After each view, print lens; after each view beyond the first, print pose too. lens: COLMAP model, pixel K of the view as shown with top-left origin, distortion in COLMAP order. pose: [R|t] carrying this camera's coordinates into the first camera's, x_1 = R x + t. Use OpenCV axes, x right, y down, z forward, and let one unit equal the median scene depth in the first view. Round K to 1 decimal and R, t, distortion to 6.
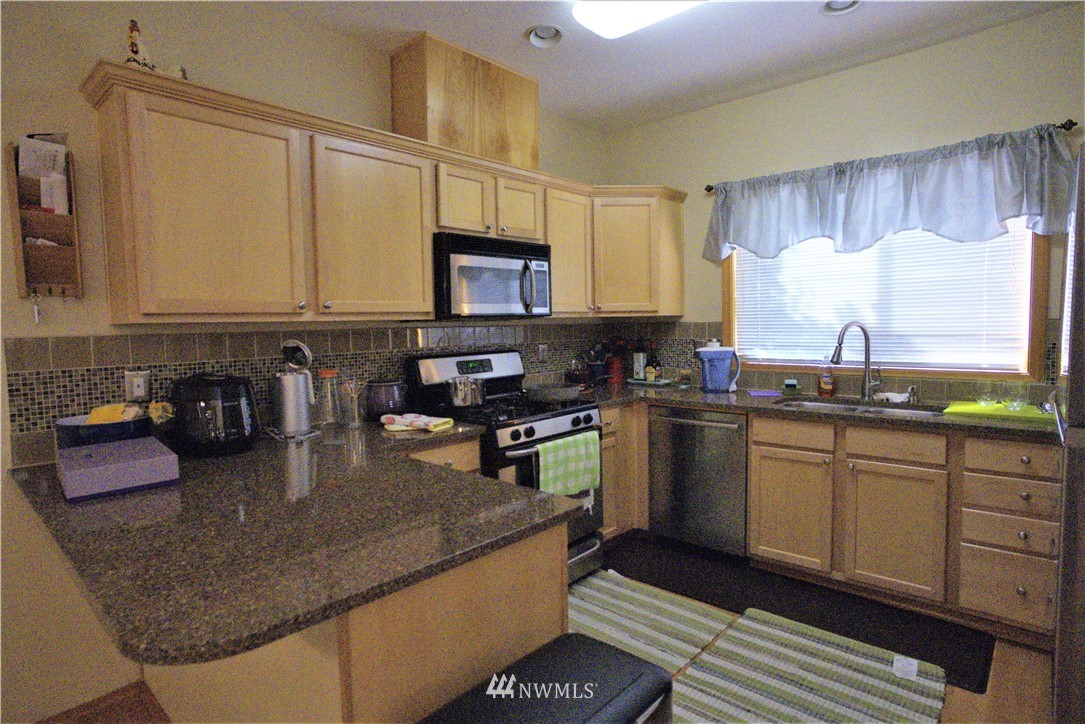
lens RADIAL K [[577.6, 0, 549.1], [0, 577.6, 360.2], [0, 0, 1]] dist [-0.069404, 0.044194]
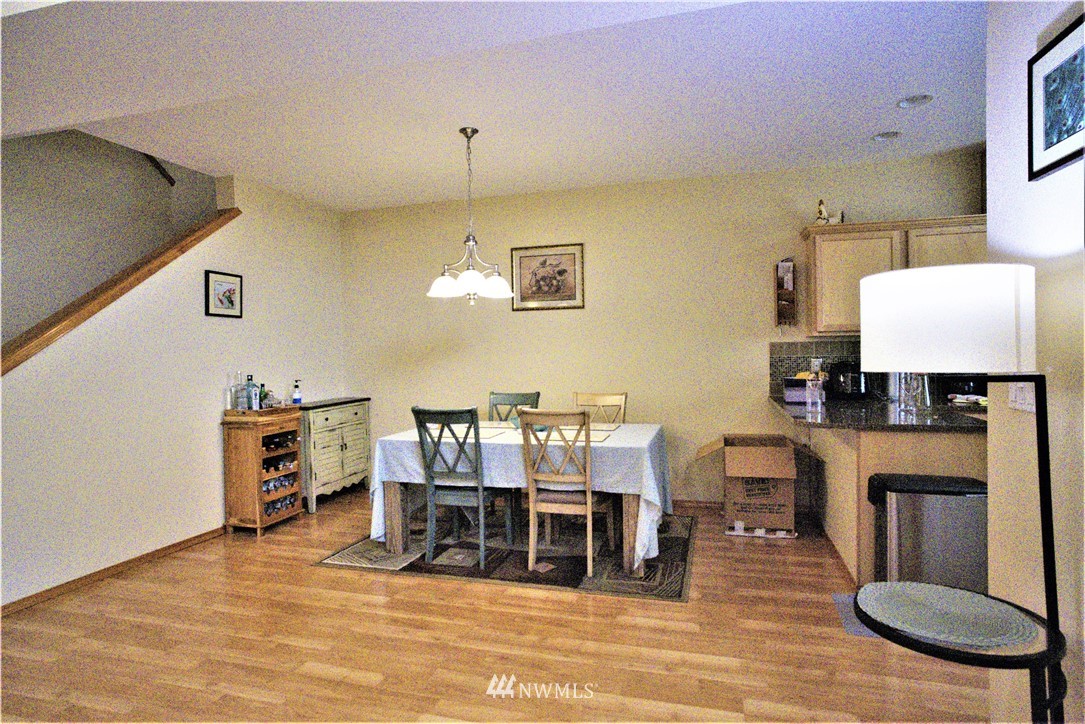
lens RADIAL K [[577.6, 0, 549.1], [0, 577.6, 360.2], [0, 0, 1]] dist [-0.069404, 0.044194]
pose [[0.436923, 0.025968, -0.899124, 0.576143], [-0.054011, 0.998537, 0.002592, 0.055934], [0.897876, 0.047430, 0.437686, -0.639908]]
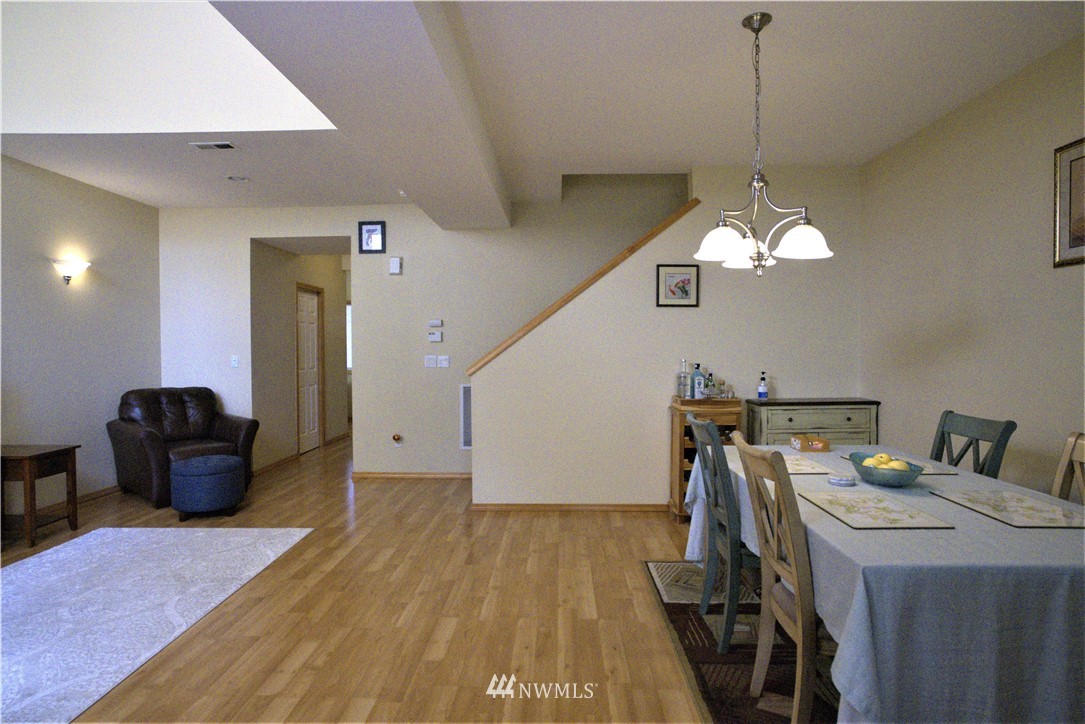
lens RADIAL K [[577.6, 0, 549.1], [0, 577.6, 360.2], [0, 0, 1]] dist [-0.069404, 0.044194]
pose [[-0.759421, 0.040465, -0.649340, 0.144072], [-0.025319, 0.995470, 0.091645, 0.000210], [0.650107, 0.086038, -0.754956, 0.250701]]
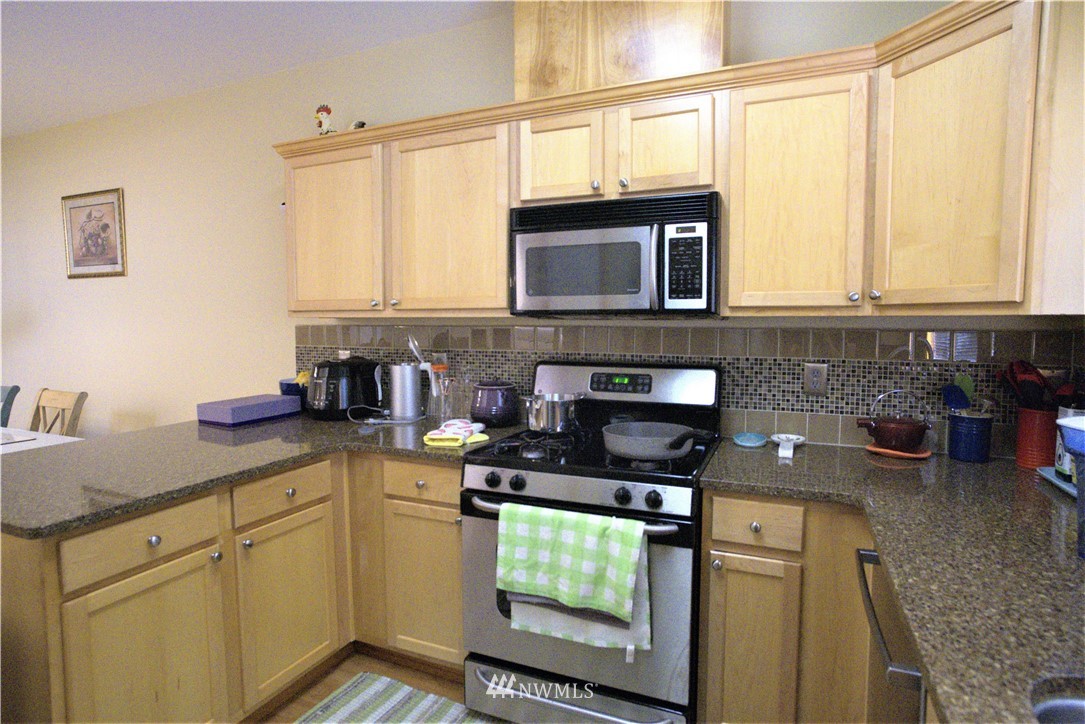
lens RADIAL K [[577.6, 0, 549.1], [0, 577.6, 360.2], [0, 0, 1]] dist [-0.069404, 0.044194]
pose [[0.319119, 0.084068, -0.943979, 0.588489], [-0.069985, 0.995429, 0.064991, -0.065307], [0.945127, 0.045325, 0.323544, 0.774139]]
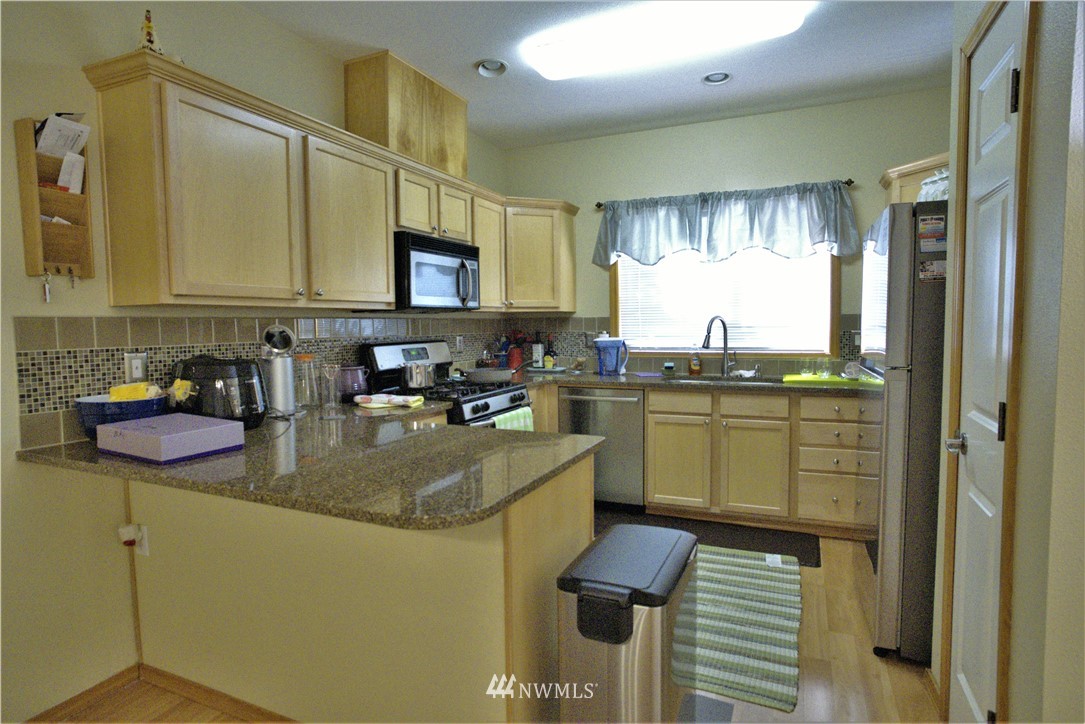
lens RADIAL K [[577.6, 0, 549.1], [0, 577.6, 360.2], [0, 0, 1]] dist [-0.069404, 0.044194]
pose [[0.950626, -0.013045, 0.310065, -0.258548], [0.015555, 0.999863, -0.005626, 0.037328], [-0.309950, 0.010171, 0.950699, -0.139324]]
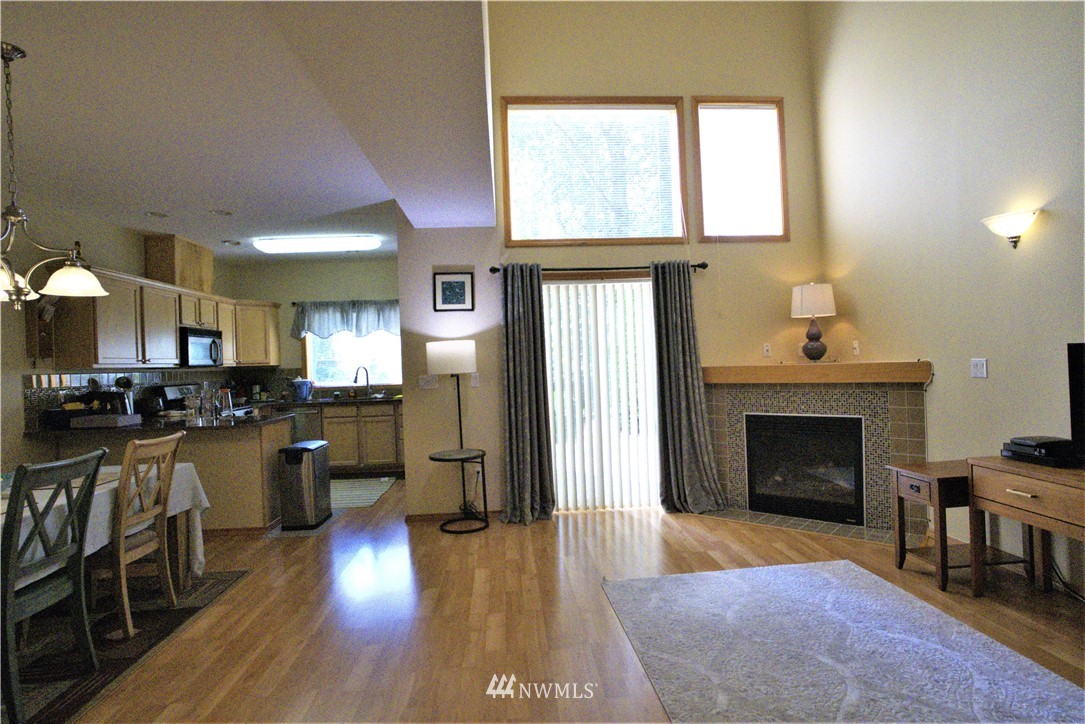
lens RADIAL K [[577.6, 0, 549.1], [0, 577.6, 360.2], [0, 0, 1]] dist [-0.069404, 0.044194]
pose [[0.691461, -0.003635, 0.722405, -0.758808], [0.071993, 0.995356, -0.063901, 0.134902], [-0.718817, 0.096193, 0.688512, -1.413672]]
